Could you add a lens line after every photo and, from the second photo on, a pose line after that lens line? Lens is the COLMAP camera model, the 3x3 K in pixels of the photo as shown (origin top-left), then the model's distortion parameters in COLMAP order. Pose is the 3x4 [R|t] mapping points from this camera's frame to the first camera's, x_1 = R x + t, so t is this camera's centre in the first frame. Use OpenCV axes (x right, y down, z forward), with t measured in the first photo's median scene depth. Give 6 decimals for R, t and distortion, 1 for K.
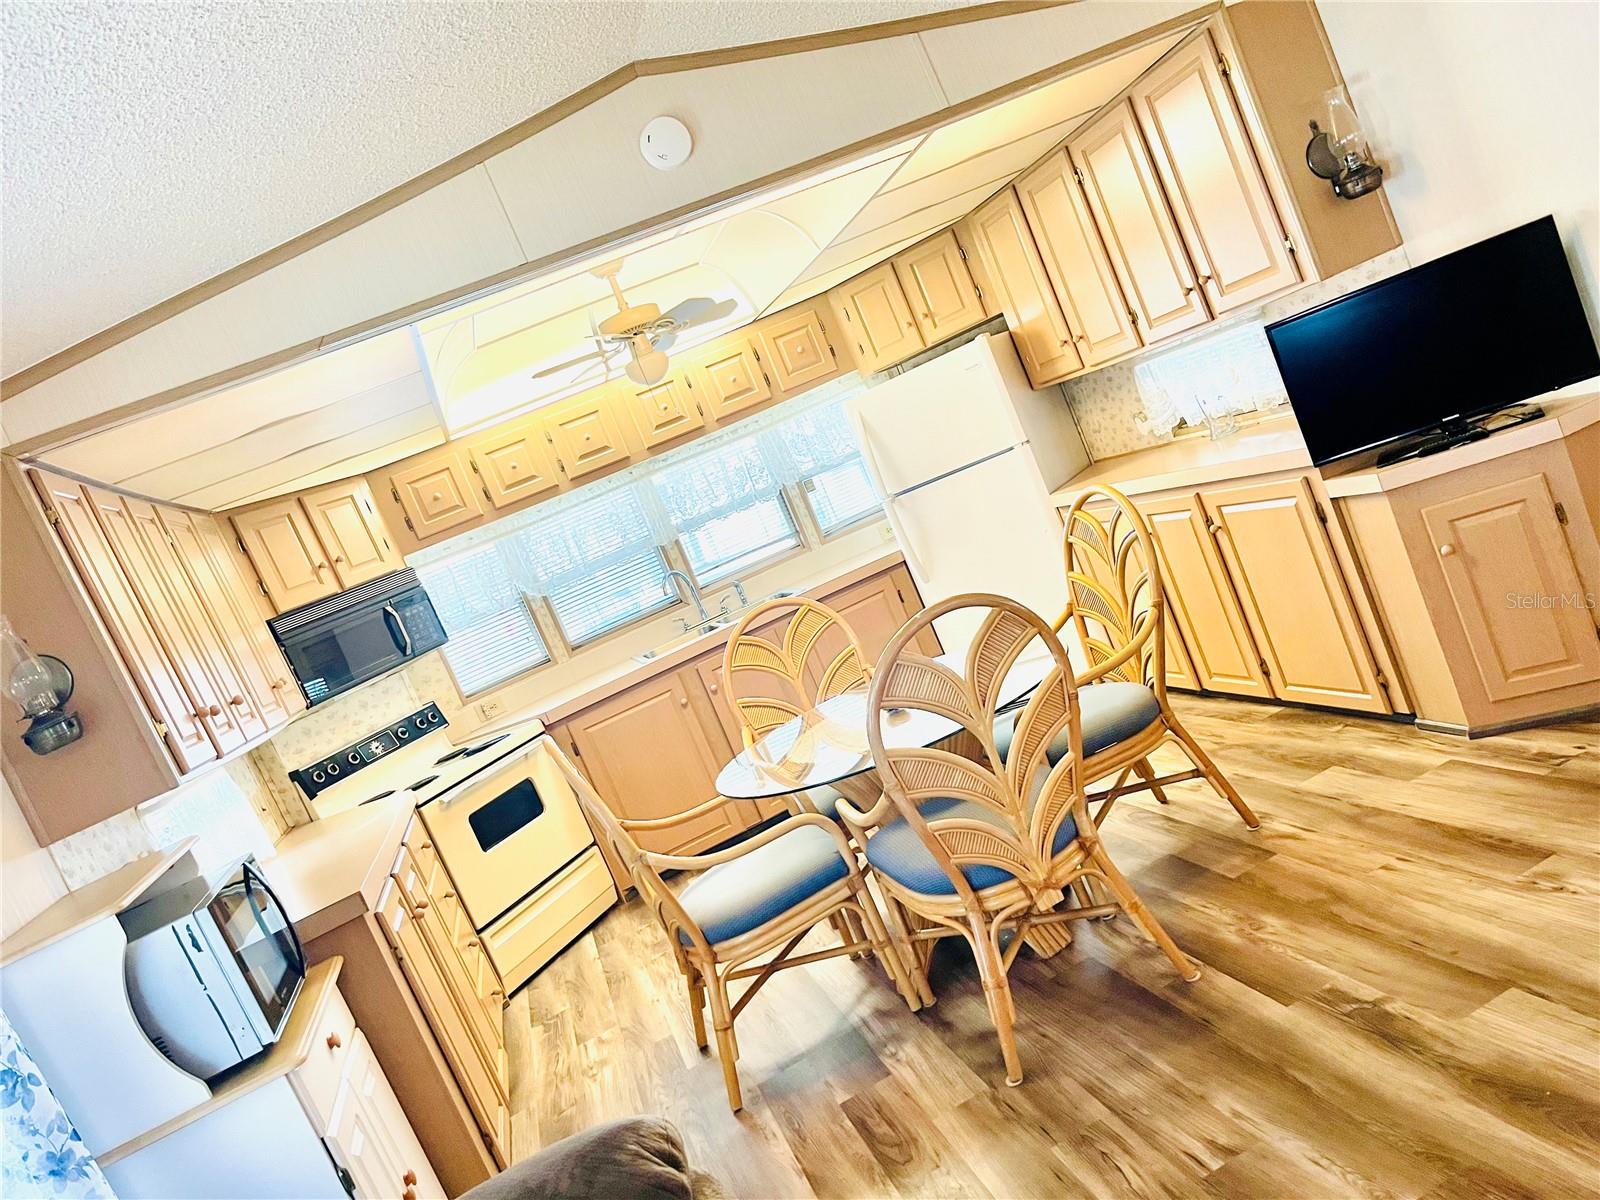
lens RADIAL K [[1210.7, 0, 805.3], [0, 1210.7, 602.4], [0, 0, 1]] dist [0.059147, -0.076310]
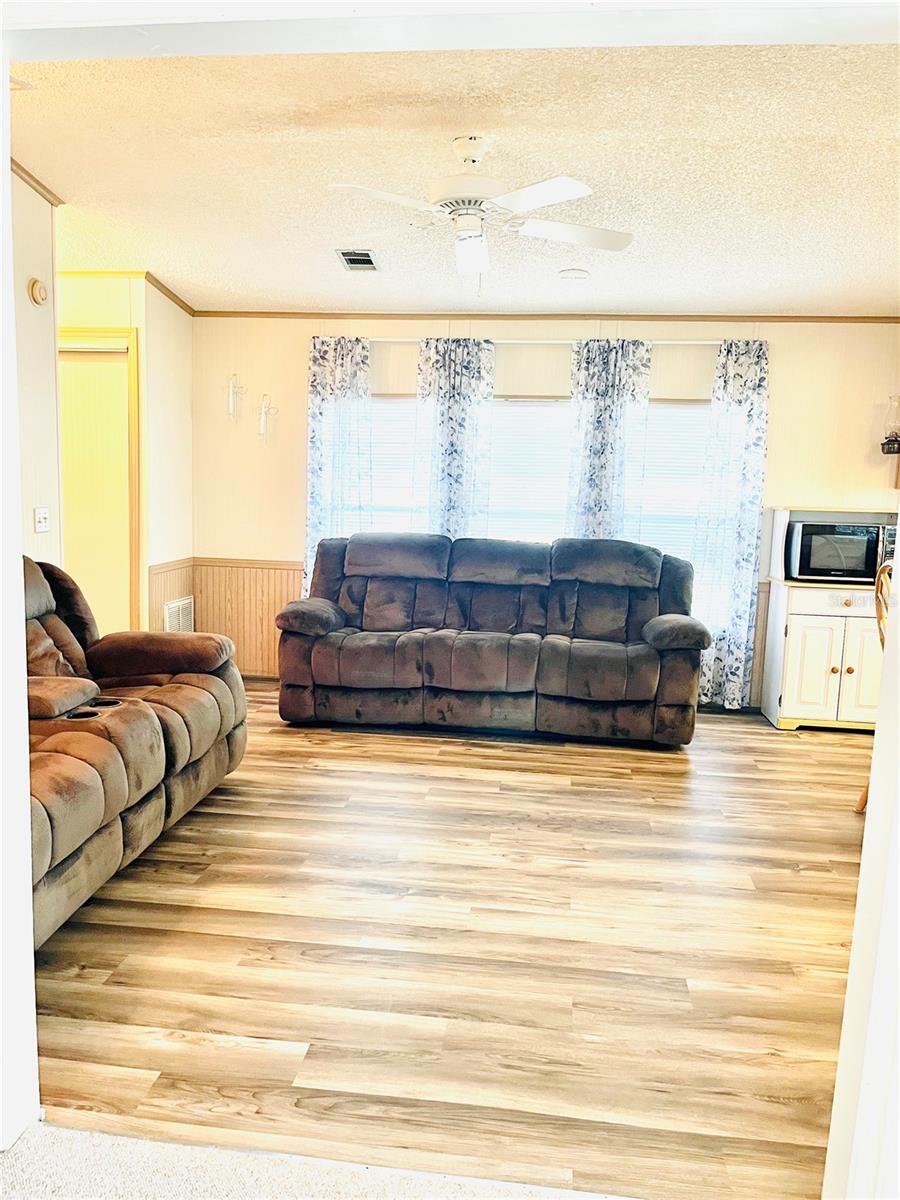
lens RADIAL K [[909.1, 0, 447.9], [0, 909.1, 602.3], [0, 0, 1]] dist [0.059410, -0.067937]
pose [[-0.371678, 0.491747, -0.787426, 1.102196], [0.010985, 0.850459, 0.525927, -0.504841], [0.928297, 0.186826, -0.321498, 0.663559]]
